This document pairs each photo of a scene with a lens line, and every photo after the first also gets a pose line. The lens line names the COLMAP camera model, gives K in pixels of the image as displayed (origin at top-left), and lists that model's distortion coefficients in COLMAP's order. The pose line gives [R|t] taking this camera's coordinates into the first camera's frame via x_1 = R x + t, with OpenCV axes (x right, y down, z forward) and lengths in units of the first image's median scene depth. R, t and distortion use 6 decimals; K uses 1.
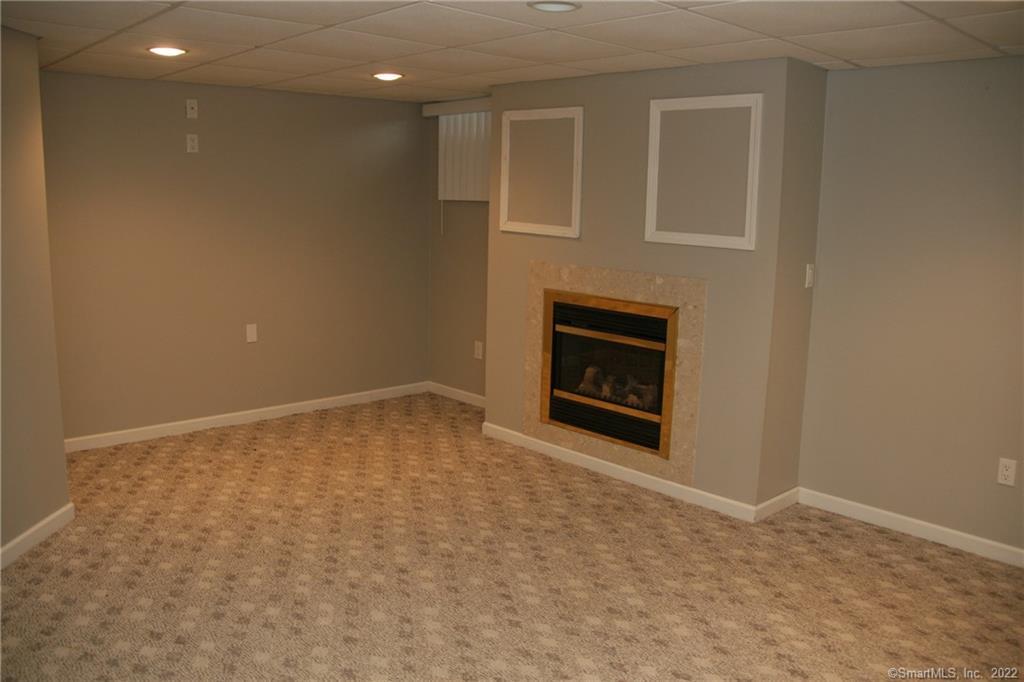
lens RADIAL K [[840.3, 0, 524.2], [0, 840.3, 342.8], [0, 0, 1]] dist [-0.169627, 0.111148]
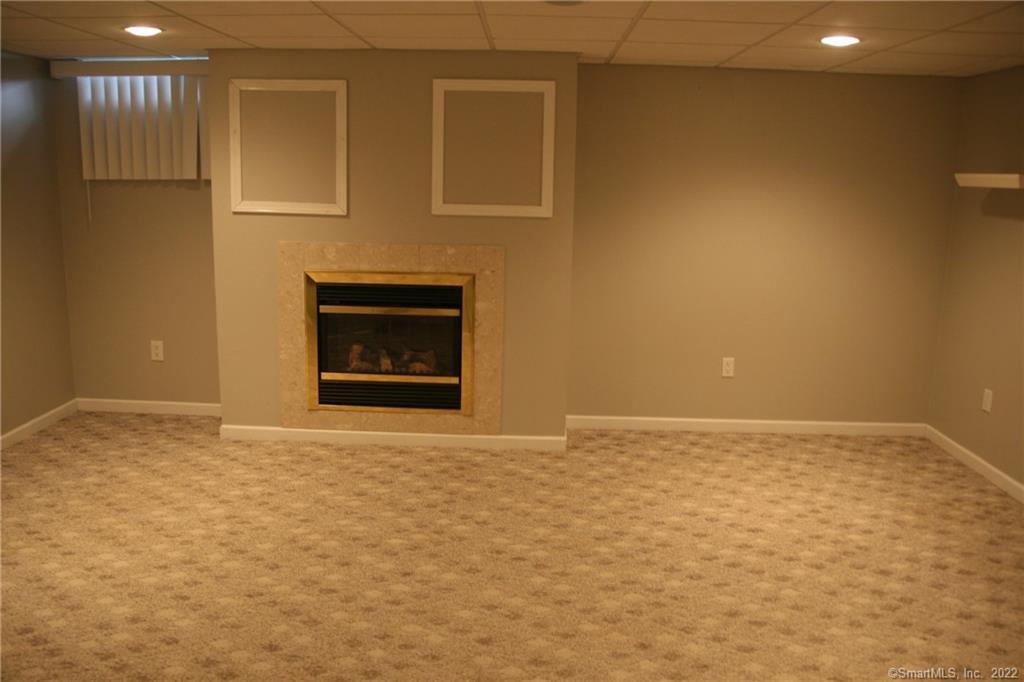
lens RADIAL K [[840.3, 0, 524.2], [0, 840.3, 342.8], [0, 0, 1]] dist [-0.169627, 0.111148]
pose [[0.706012, -0.147469, 0.692676, -0.526352], [0.117769, 0.988909, 0.090499, -0.044023], [-0.698339, 0.017682, 0.715549, 0.175874]]
